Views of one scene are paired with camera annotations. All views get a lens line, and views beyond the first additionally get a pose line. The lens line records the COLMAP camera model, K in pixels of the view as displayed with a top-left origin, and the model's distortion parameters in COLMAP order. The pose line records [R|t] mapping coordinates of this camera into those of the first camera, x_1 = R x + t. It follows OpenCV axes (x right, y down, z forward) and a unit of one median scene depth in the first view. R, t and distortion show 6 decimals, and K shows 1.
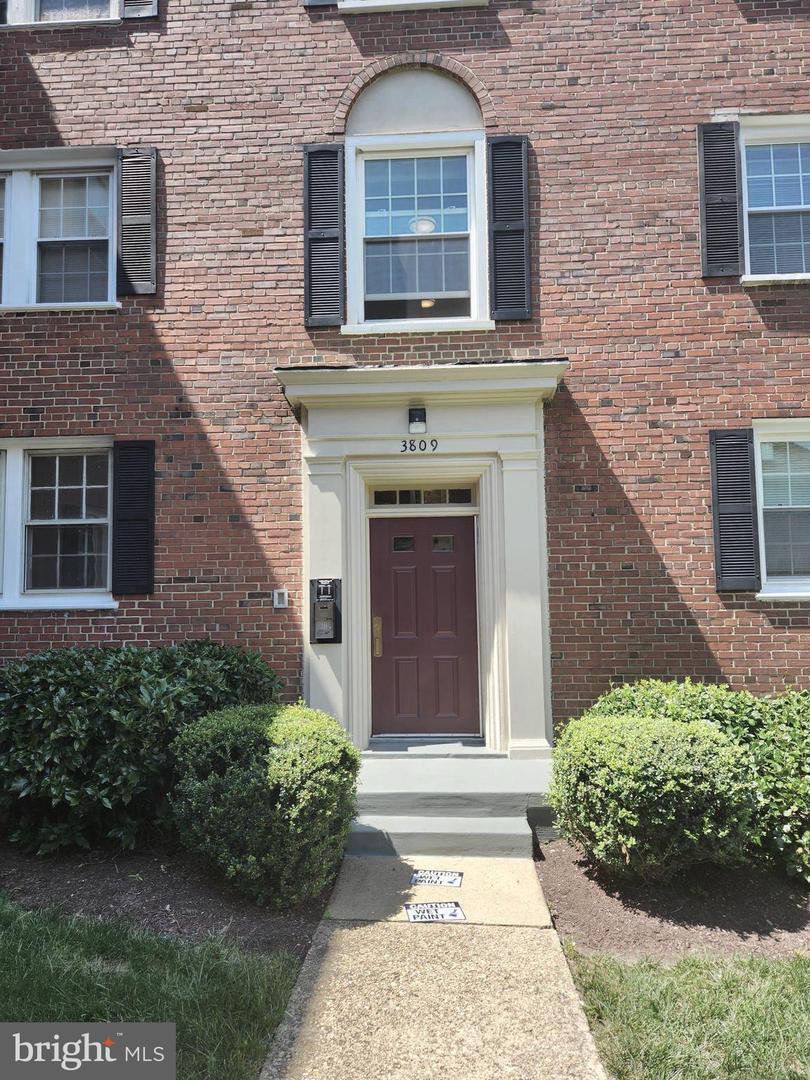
lens RADIAL K [[714.7, 0, 405.3], [0, 714.7, 548.8], [0, 0, 1]] dist [0.076386, -0.069249]
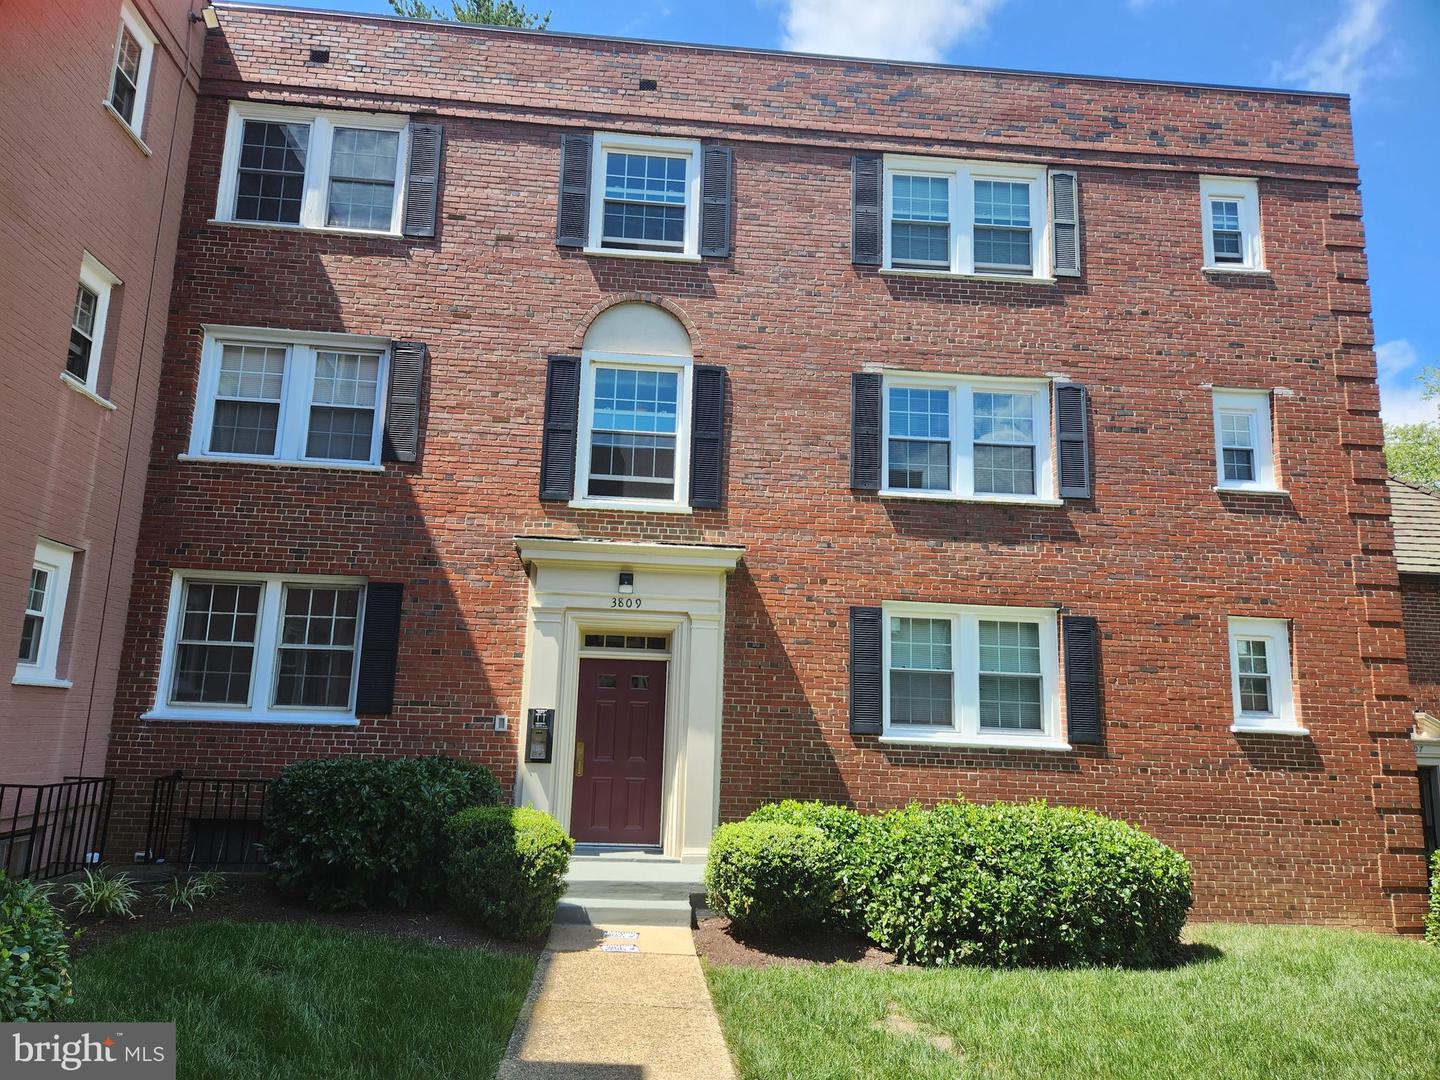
lens RADIAL K [[952.9, 0, 704.5], [0, 952.9, 538.1], [0, 0, 1]] dist [0.076386, -0.069249]
pose [[0.990204, 0.071208, 0.120109, -0.051464], [-0.056982, 0.991379, -0.117983, -0.066833], [-0.127475, 0.109983, 0.985725, -0.649145]]
